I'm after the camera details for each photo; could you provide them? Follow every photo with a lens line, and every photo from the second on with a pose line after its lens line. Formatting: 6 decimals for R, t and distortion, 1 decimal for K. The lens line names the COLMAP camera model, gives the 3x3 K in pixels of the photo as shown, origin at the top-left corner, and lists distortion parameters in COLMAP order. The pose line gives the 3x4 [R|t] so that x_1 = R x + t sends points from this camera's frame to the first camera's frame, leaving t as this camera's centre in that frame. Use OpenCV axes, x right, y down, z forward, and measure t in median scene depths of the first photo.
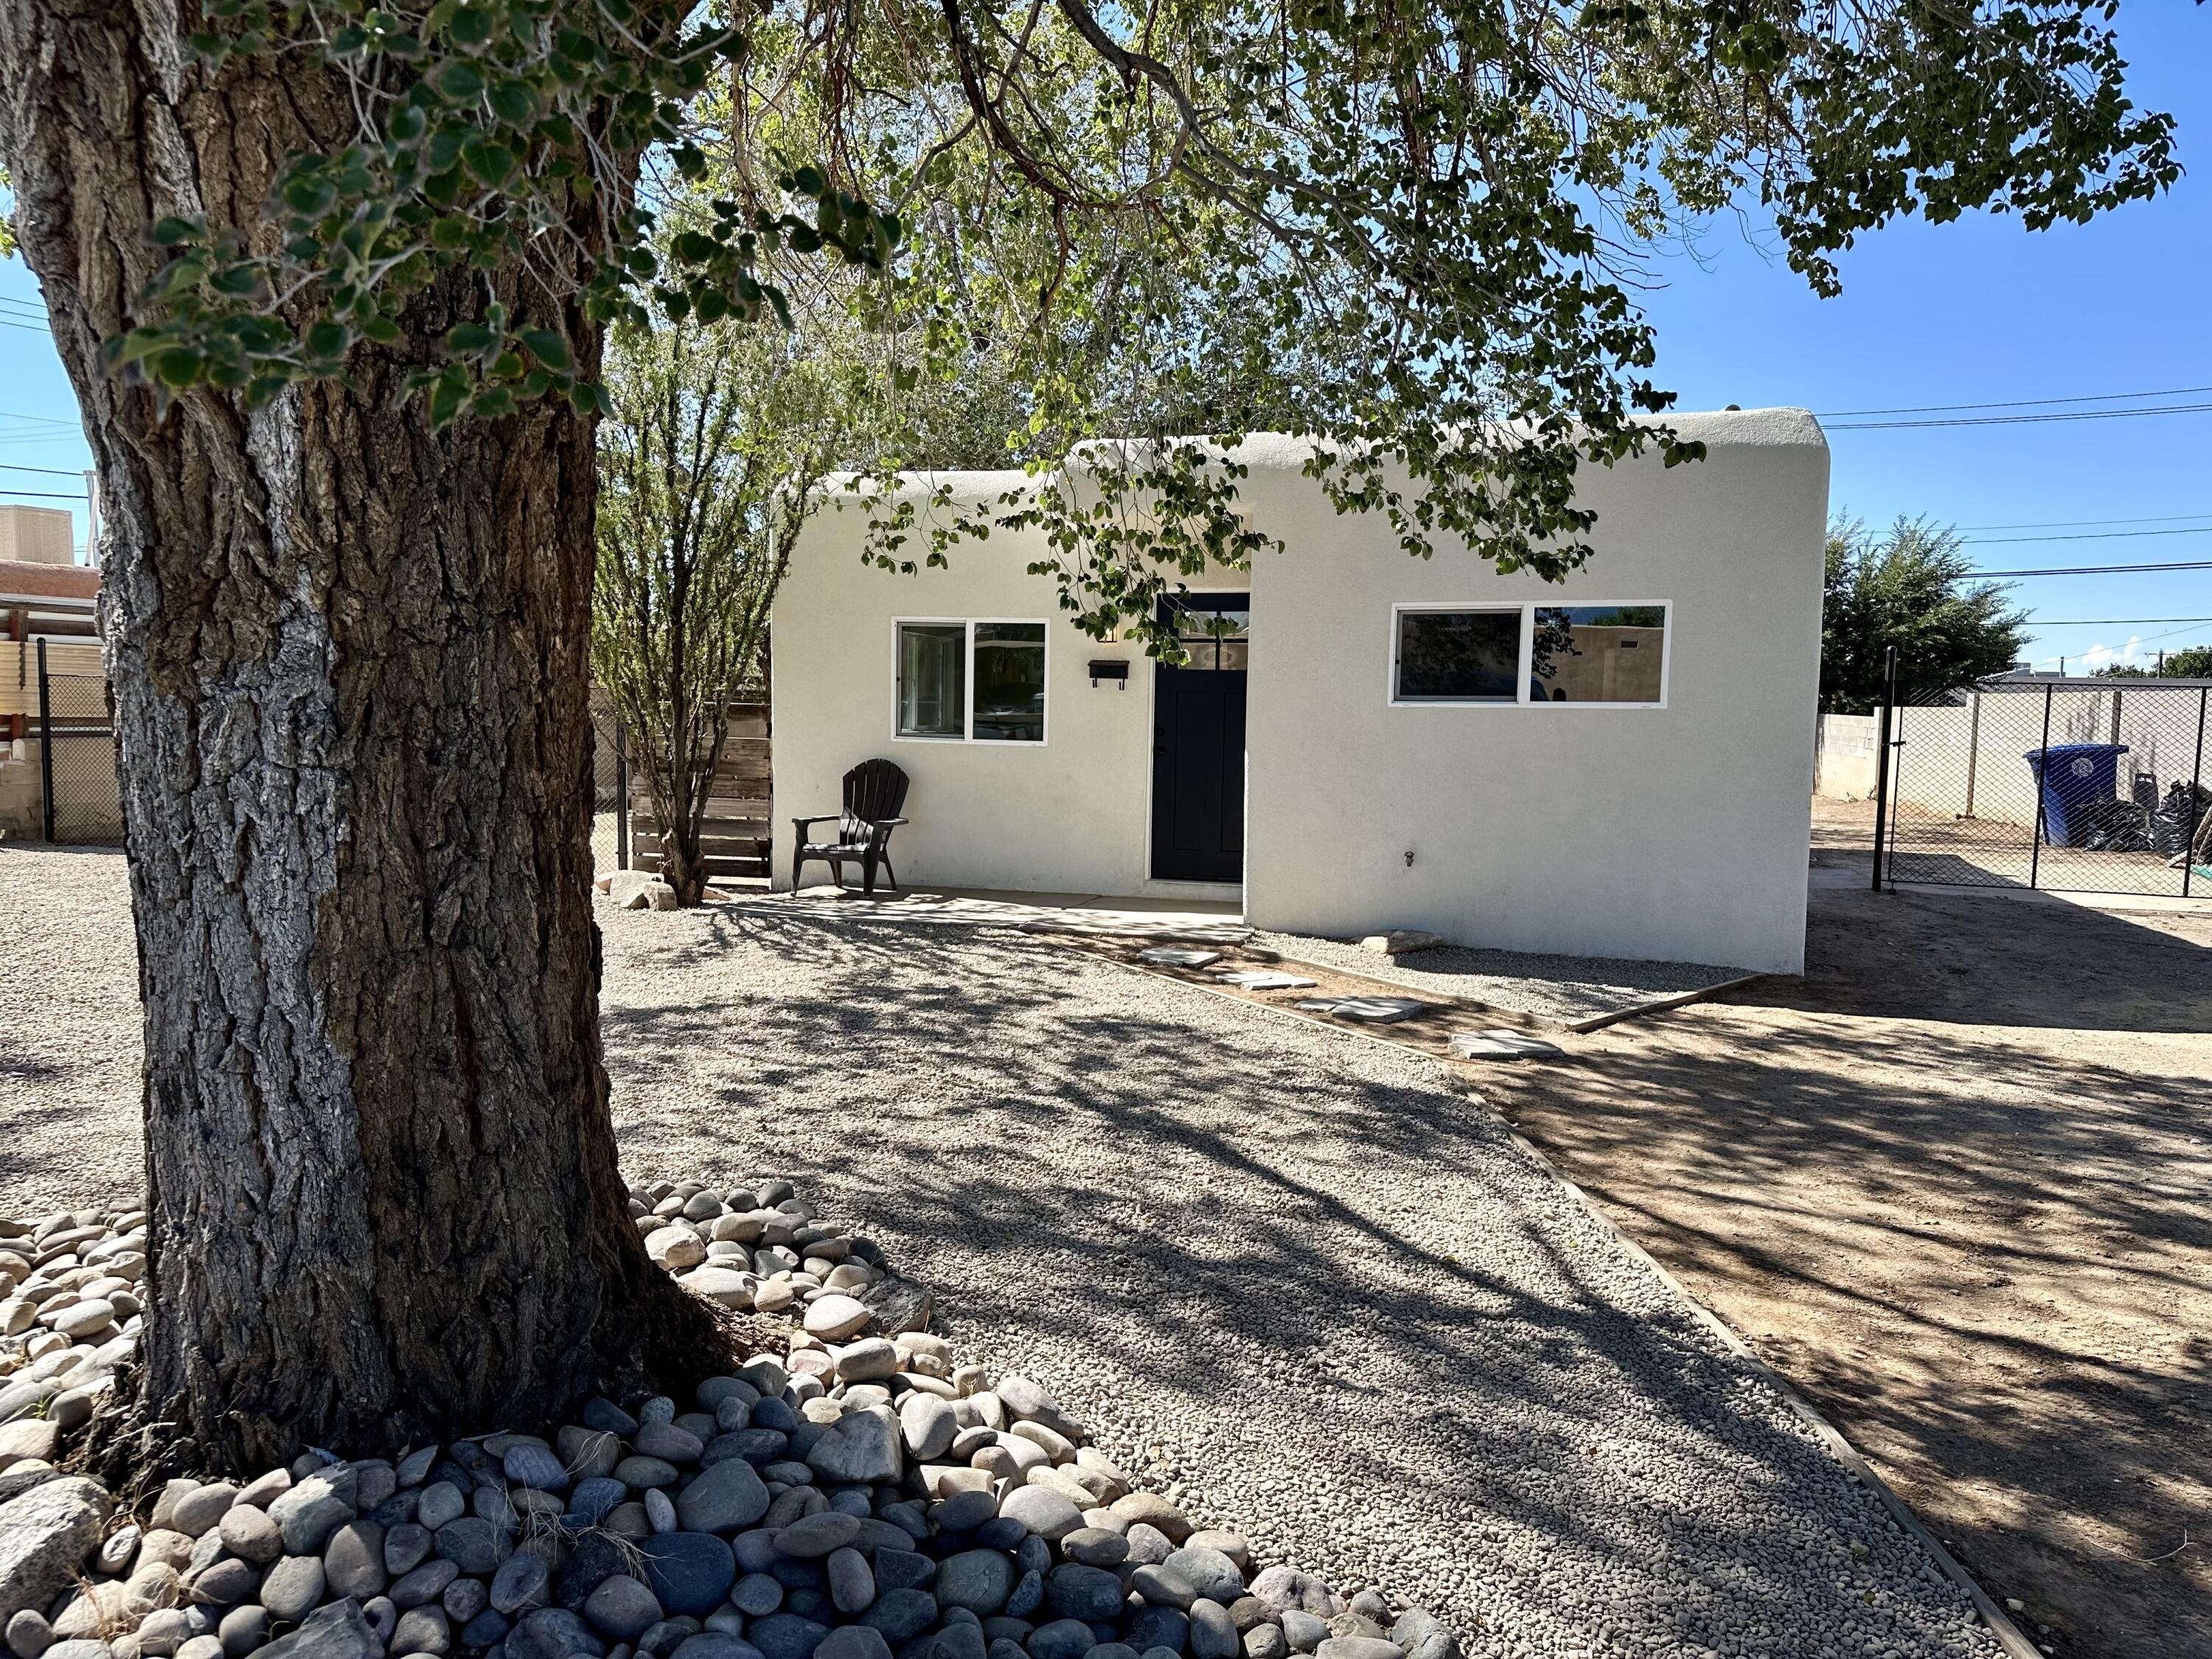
lens RADIAL K [[1536.5, 0, 1106.0], [0, 1536.5, 829.5], [0, 0, 1]] dist [0.112071, -0.161643]
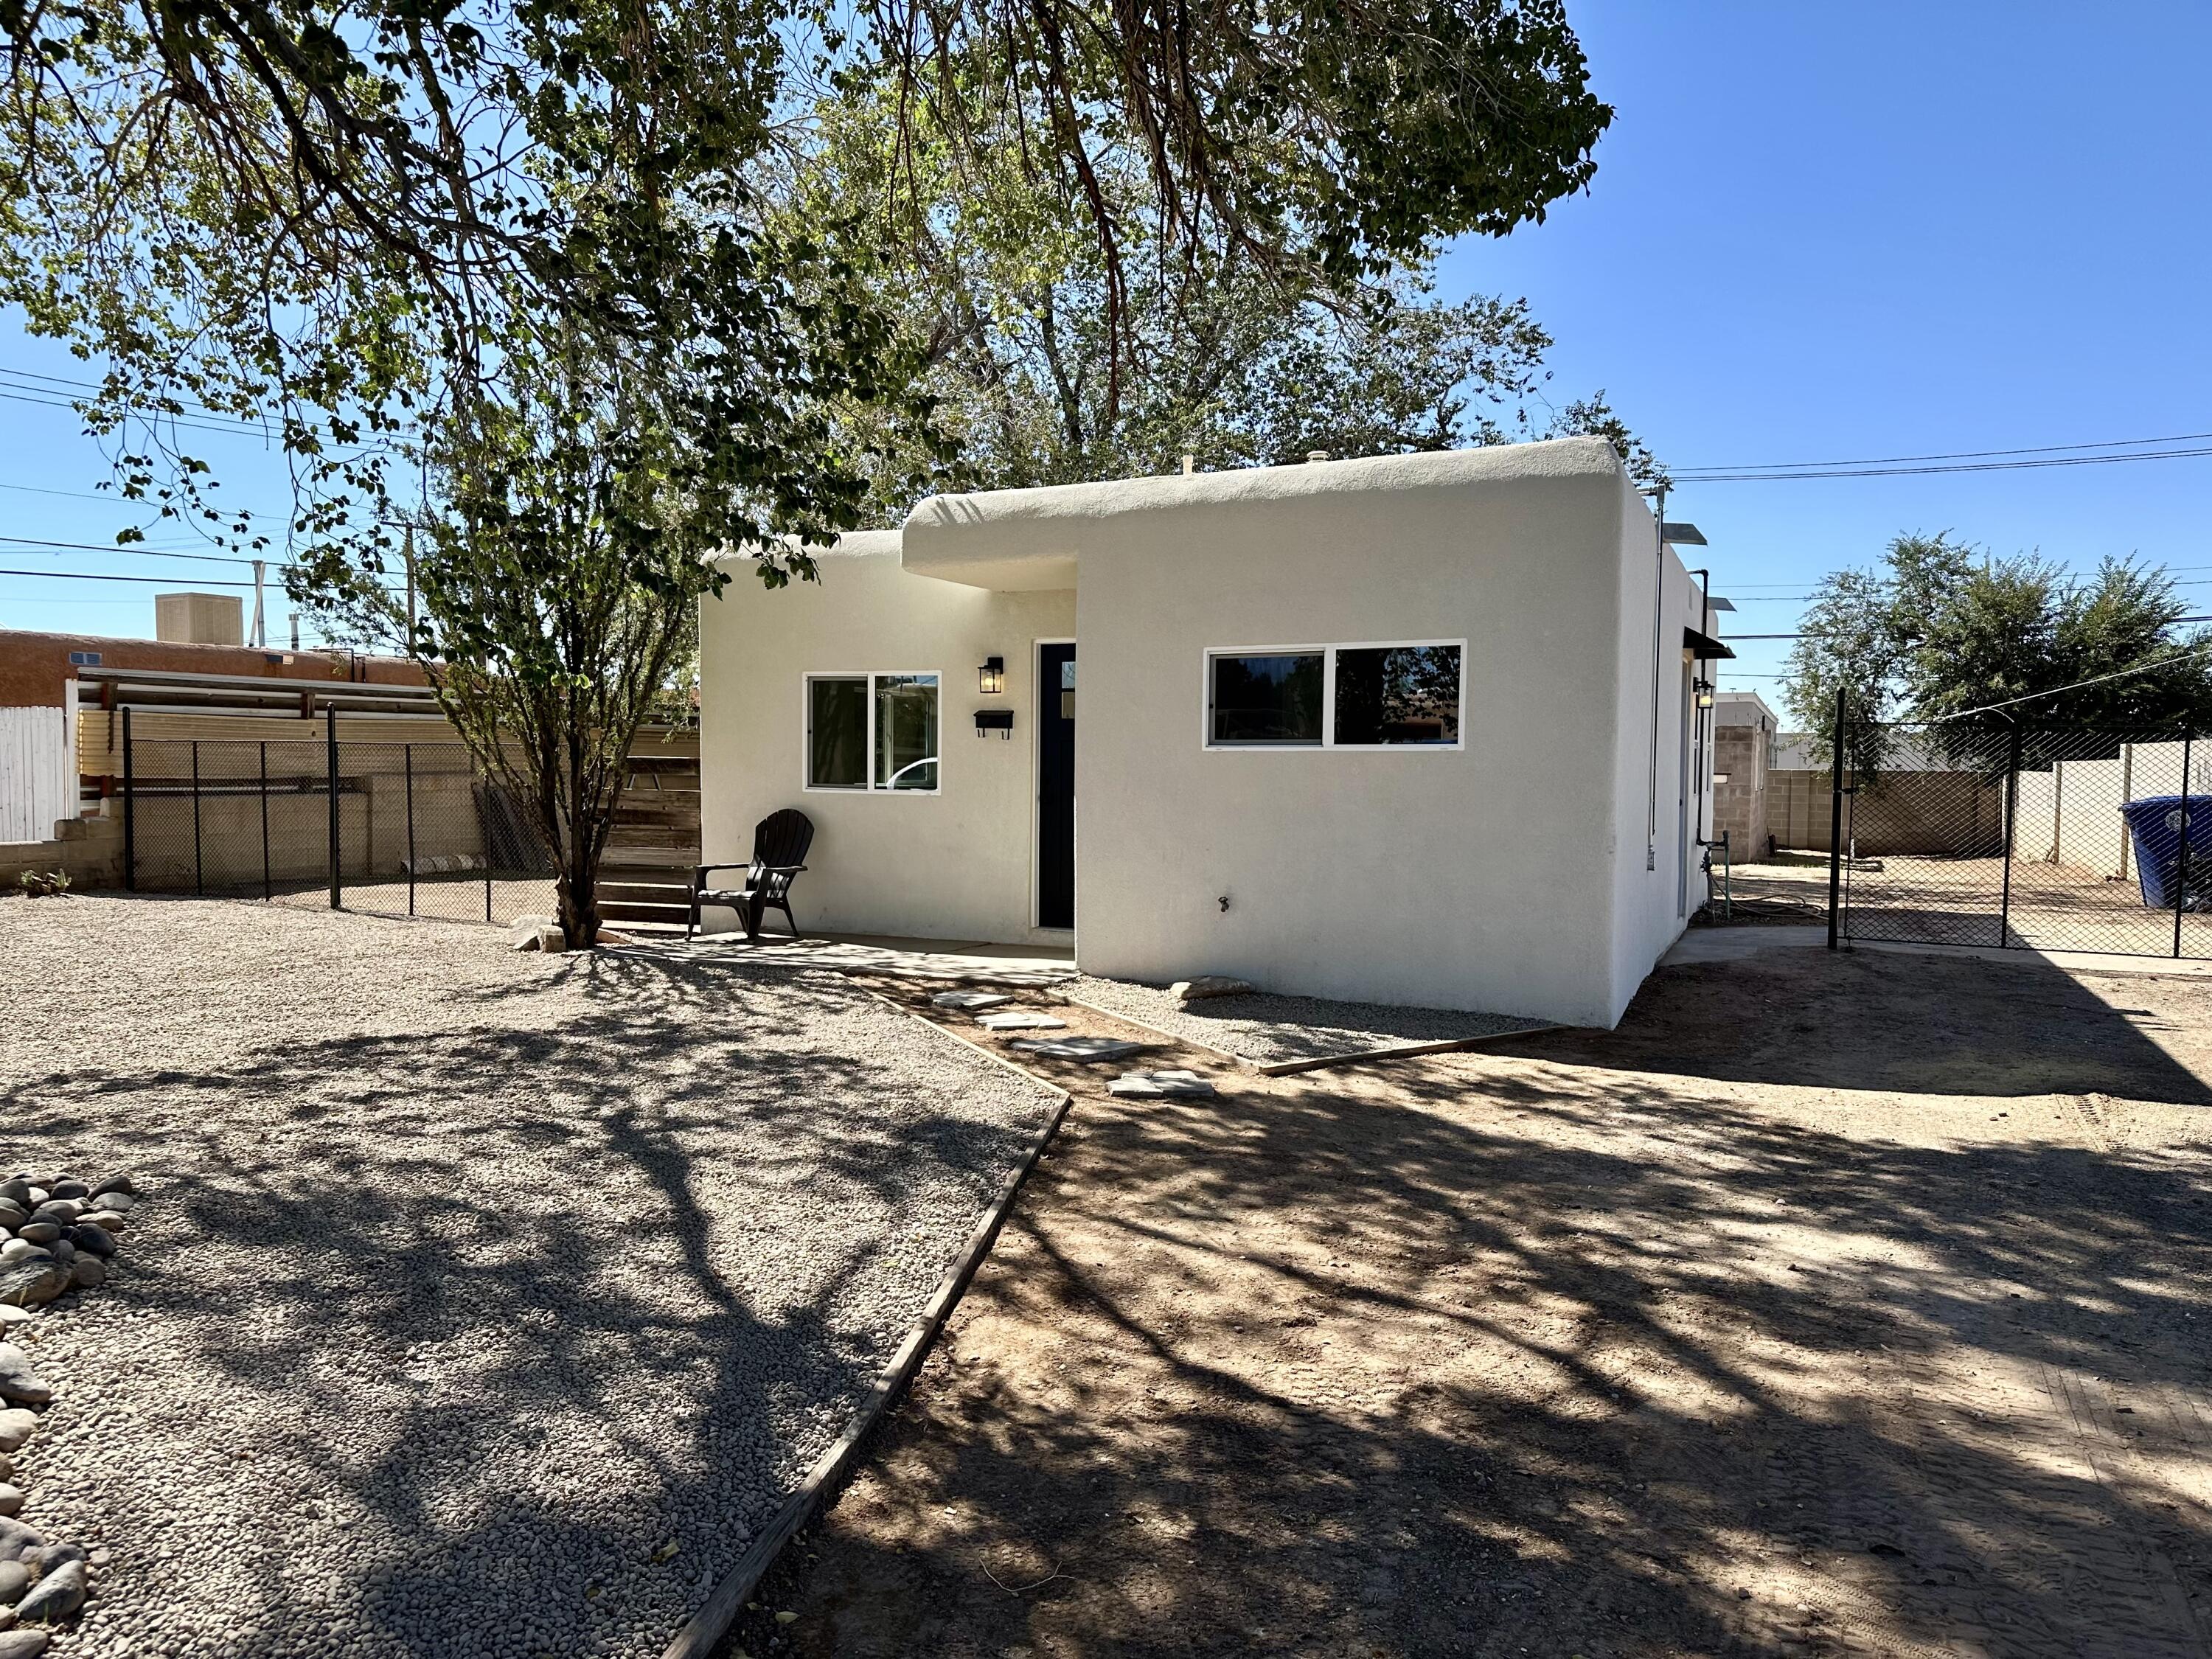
lens RADIAL K [[1536.5, 0, 1106.0], [0, 1536.5, 829.5], [0, 0, 1]] dist [0.112071, -0.161643]
pose [[0.987543, -0.001758, -0.157341, 0.290606], [-0.005045, 0.999070, -0.042828, 0.014257], [0.157269, 0.043088, 0.986615, 0.015288]]
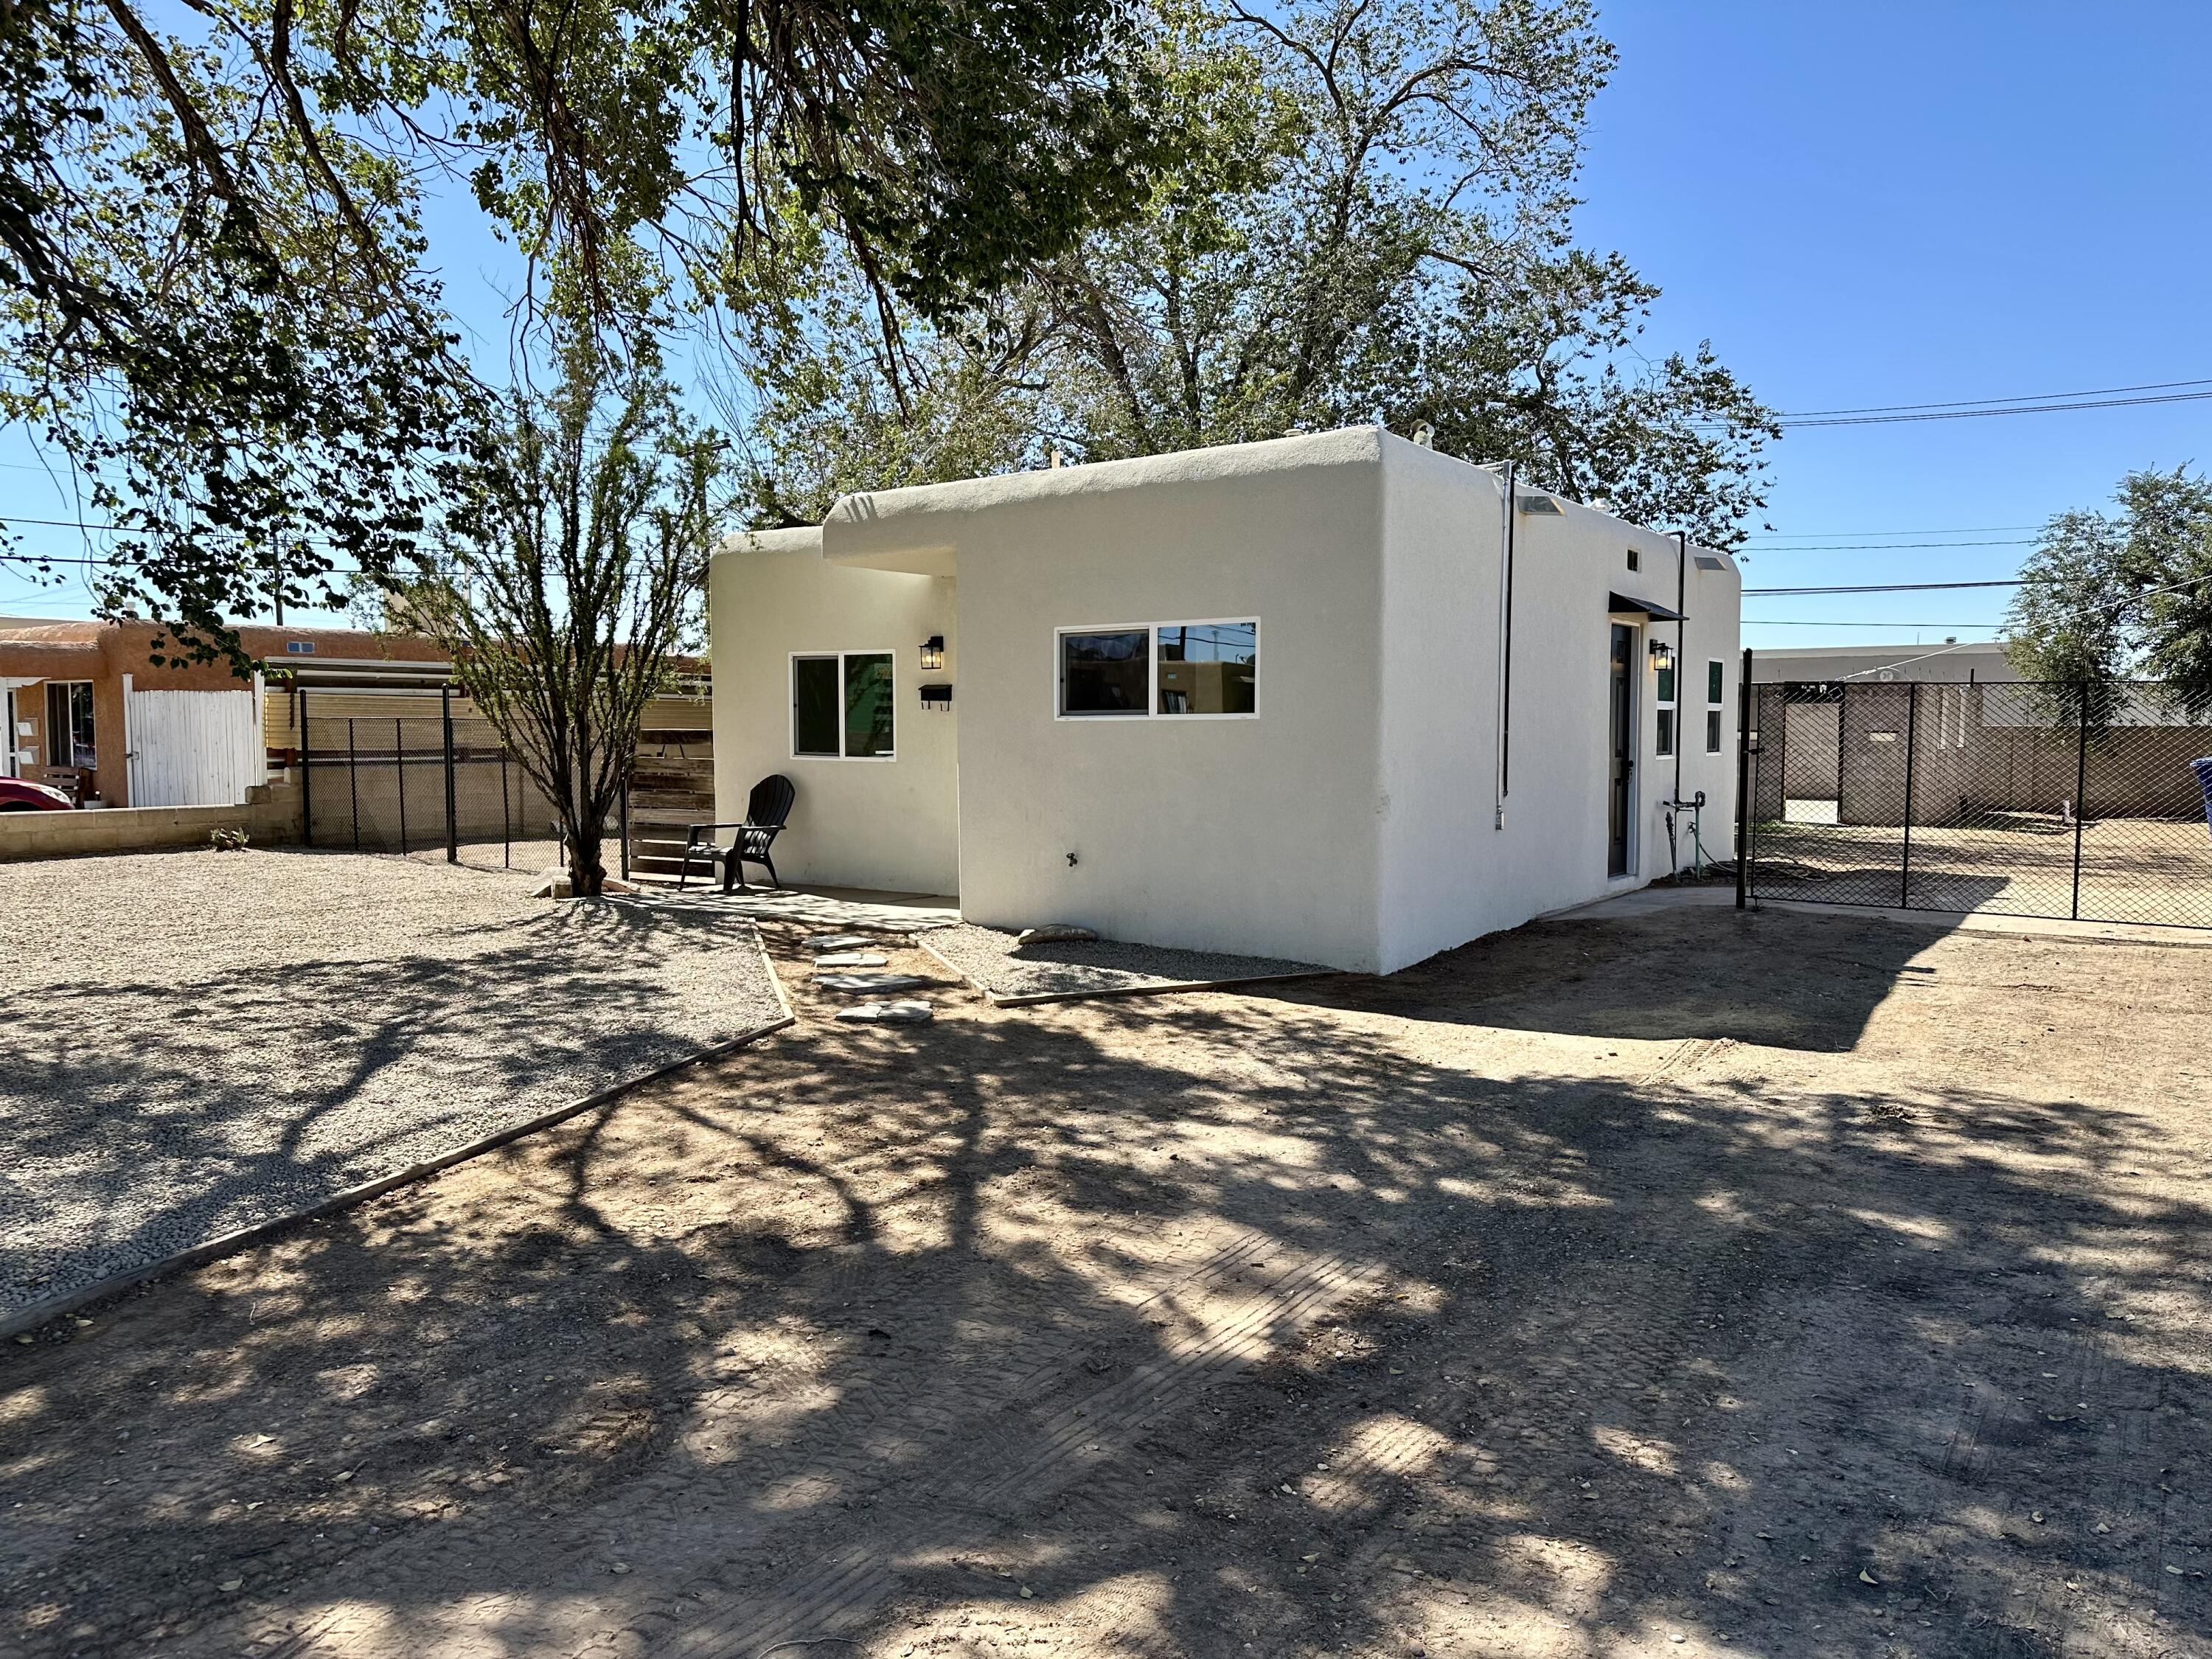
lens RADIAL K [[1536.5, 0, 1106.0], [0, 1536.5, 829.5], [0, 0, 1]] dist [0.112071, -0.161643]
pose [[0.943591, 0.003344, -0.331095, 0.607351], [-0.009874, 0.999788, -0.018044, 0.017722], [0.330965, 0.020296, 0.943425, -0.019318]]
